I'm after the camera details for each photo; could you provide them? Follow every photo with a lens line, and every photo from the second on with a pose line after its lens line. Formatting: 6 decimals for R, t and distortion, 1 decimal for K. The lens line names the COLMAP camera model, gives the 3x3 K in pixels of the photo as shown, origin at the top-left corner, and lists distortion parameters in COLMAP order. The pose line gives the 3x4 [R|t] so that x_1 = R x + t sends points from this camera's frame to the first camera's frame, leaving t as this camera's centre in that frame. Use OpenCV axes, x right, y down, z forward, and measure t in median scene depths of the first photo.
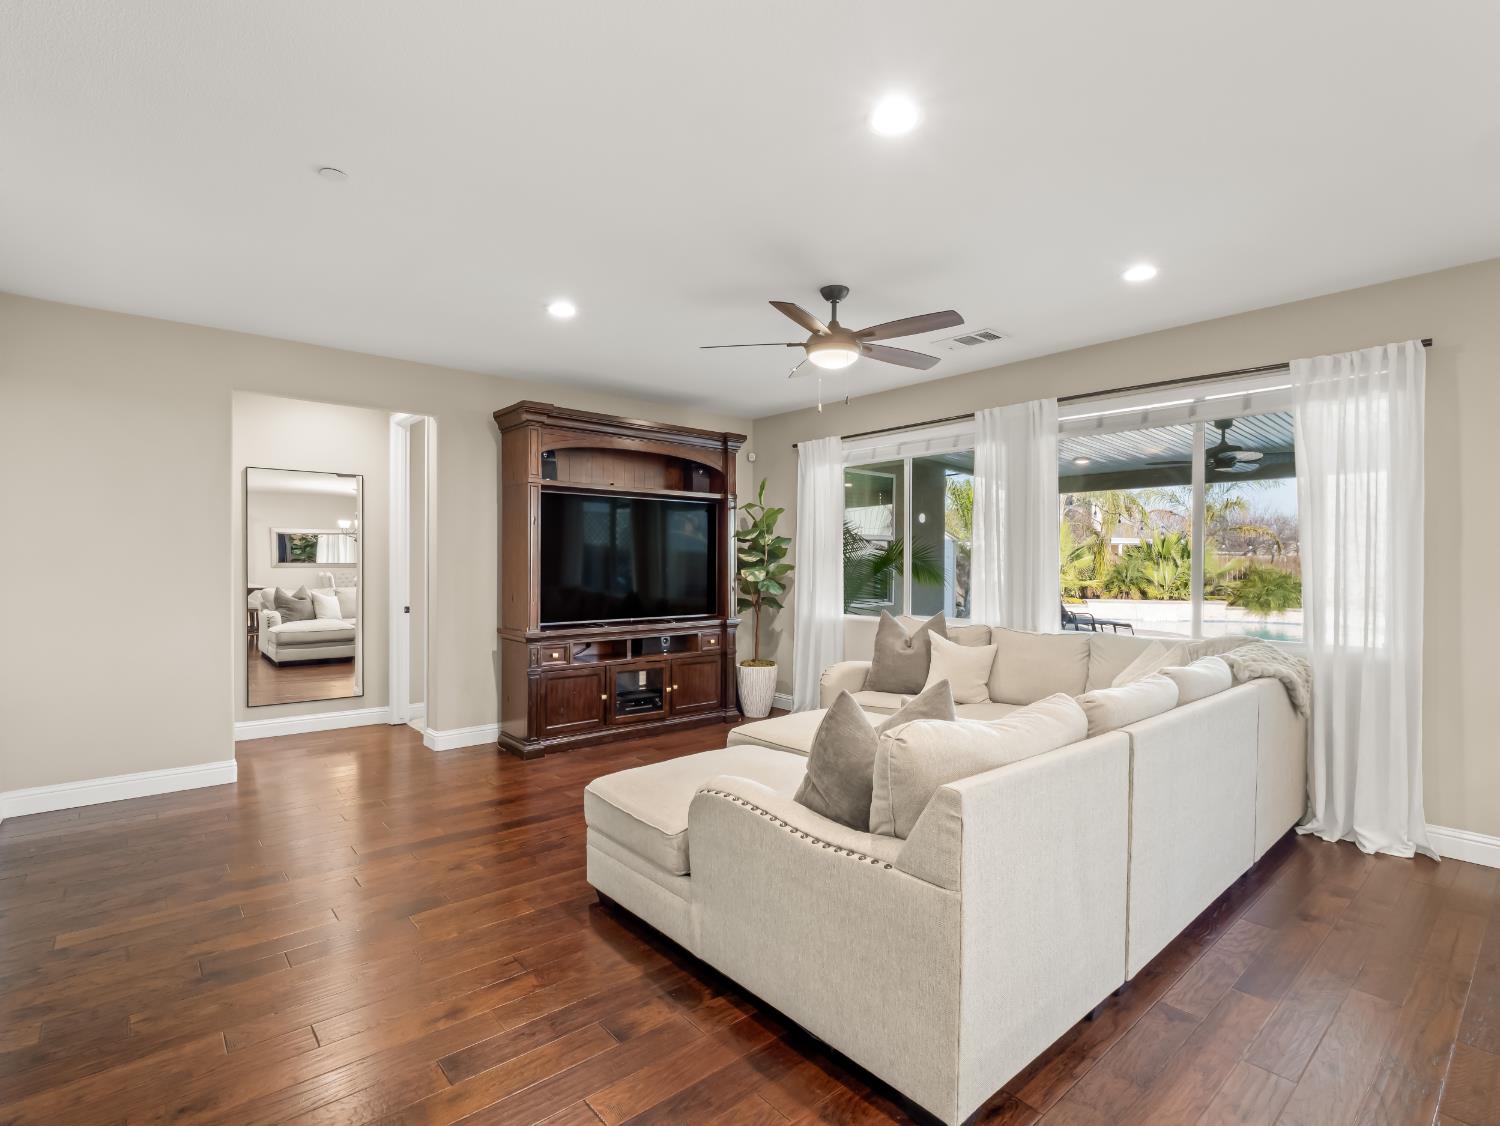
lens RADIAL K [[739.7, 0, 752.7], [0, 739.7, 570.5], [0, 0, 1]] dist [-0.013690, -0.001141]
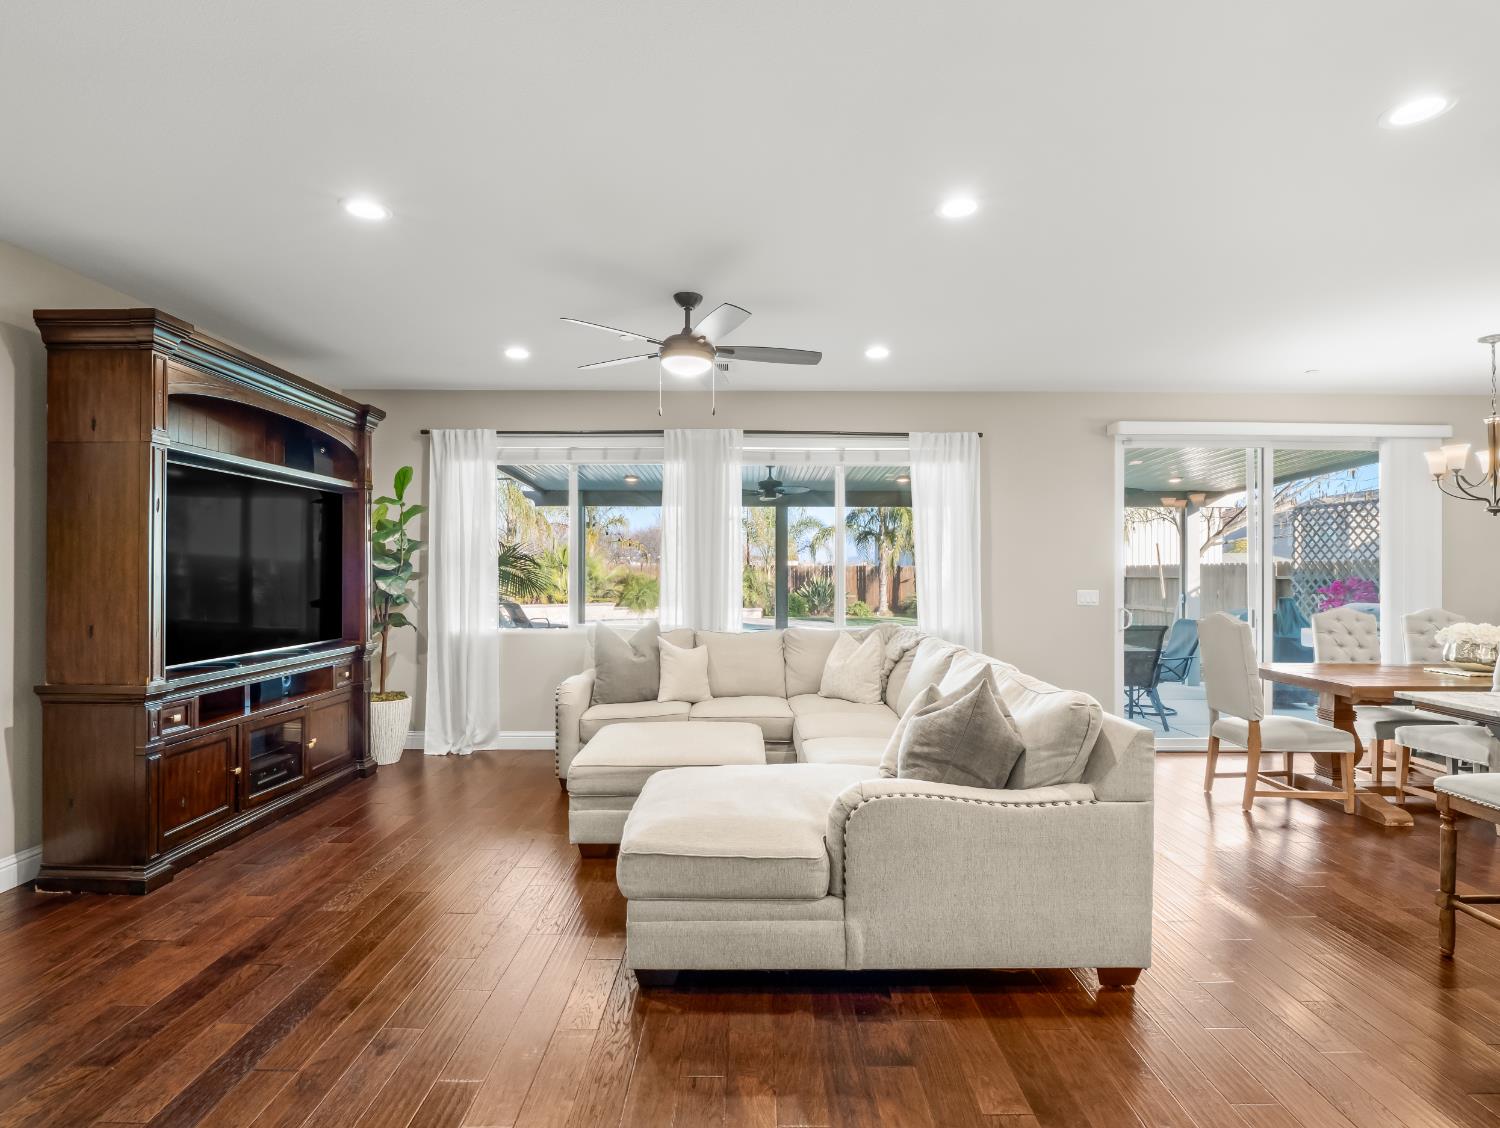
lens RADIAL K [[739.7, 0, 755.1], [0, 739.7, 570.9], [0, 0, 1]] dist [-0.013690, -0.001141]
pose [[0.647649, -0.001701, 0.761937, -0.414042], [0.008686, 0.999949, -0.005151, -0.003864], [-0.761889, 0.009954, 0.647631, 0.205452]]
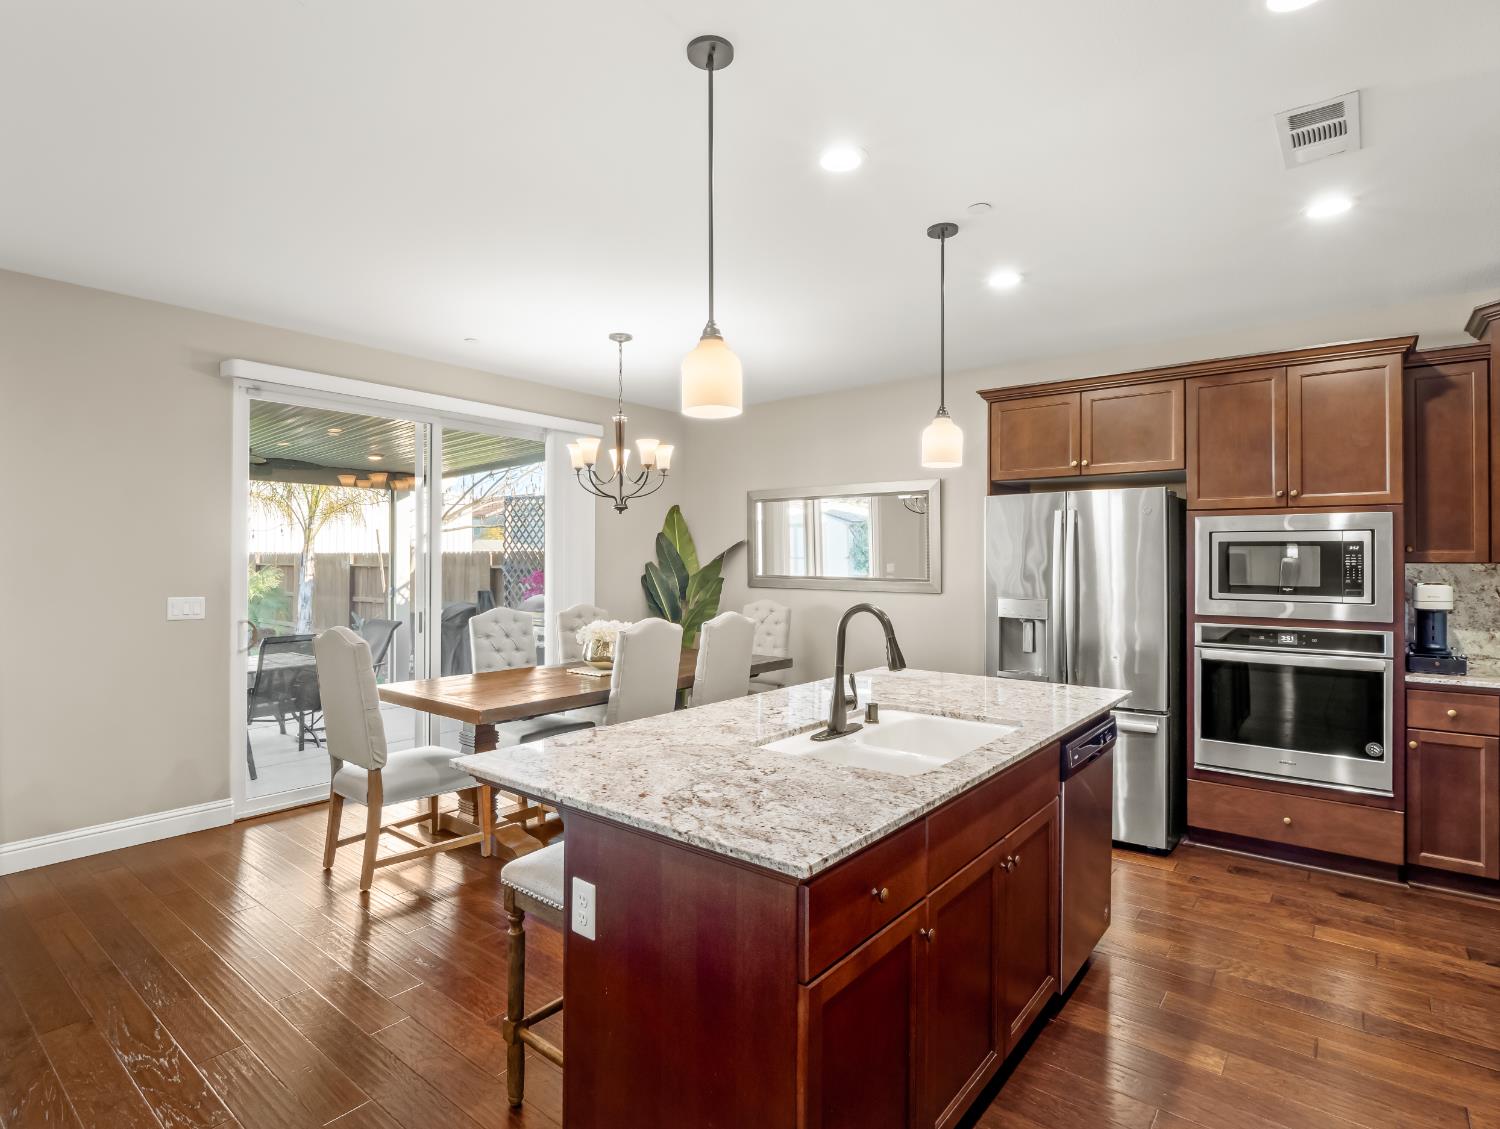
lens RADIAL K [[770.7, 0, 744.6], [0, 770.7, 554.3], [0, 0, 1]] dist [-0.017173, 0.001323]
pose [[-0.187414, -0.000033, 0.982281, -0.144452], [0.006490, 0.999978, 0.001272, -0.016784], [-0.982260, 0.006614, -0.187409, 0.130058]]
